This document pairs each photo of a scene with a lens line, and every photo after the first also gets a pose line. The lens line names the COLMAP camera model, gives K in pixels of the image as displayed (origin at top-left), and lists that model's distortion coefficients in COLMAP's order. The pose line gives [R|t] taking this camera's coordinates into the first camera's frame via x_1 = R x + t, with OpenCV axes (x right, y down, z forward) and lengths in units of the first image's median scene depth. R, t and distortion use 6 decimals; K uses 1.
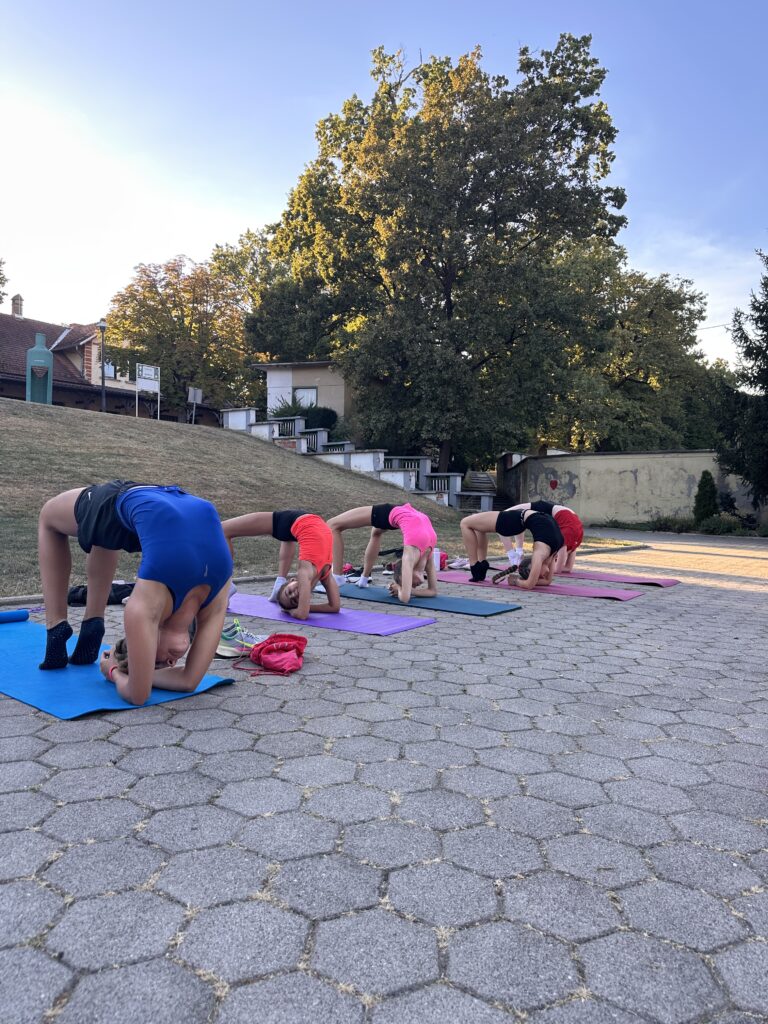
lens RADIAL K [[737.2, 0, 382.0], [0, 737.2, 514.5], [0, 0, 1]] dist [0.037862, -0.042458]
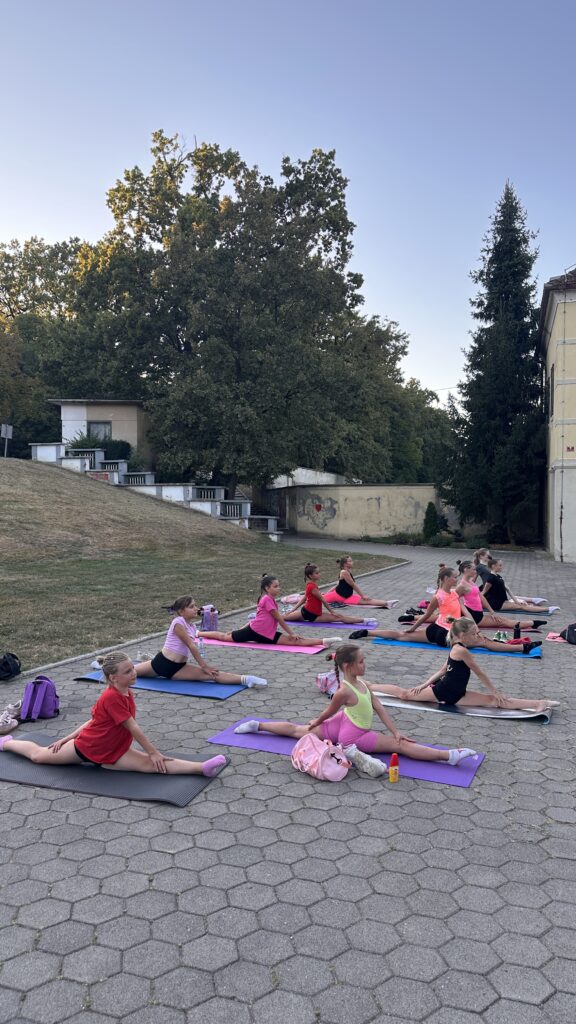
lens RADIAL K [[736.0, 0, 303.5], [0, 736.0, 512.4], [0, 0, 1]] dist [0.098396, -0.009629]
pose [[0.959931, -0.015808, 0.279790, -0.141444], [0.016586, 0.999862, -0.000412, -0.030145], [-0.279745, 0.005036, 0.960061, -0.213185]]
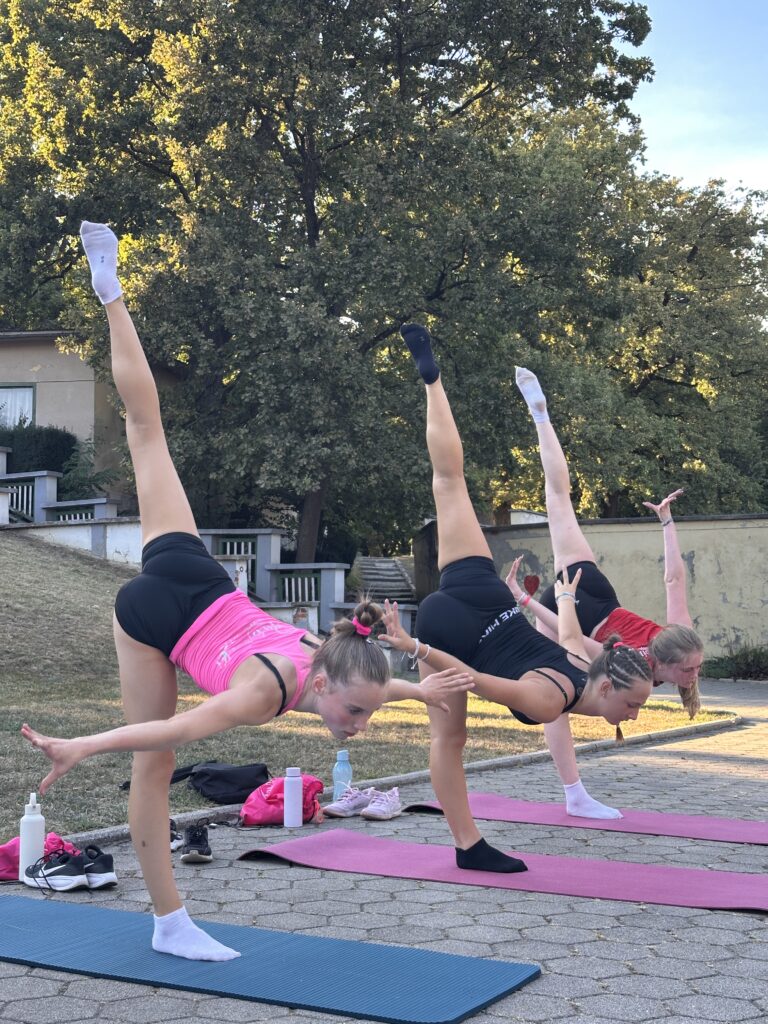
lens RADIAL K [[1454.1, 0, 382.6], [0, 1454.1, 488.3], [0, 0, 1]] dist [0.171608, 0.000000]
pose [[0.990535, -0.004797, 0.137178, 0.003511], [0.019177, 0.994424, -0.103697, -0.005064], [-0.135915, 0.105346, 0.985104, 0.050502]]
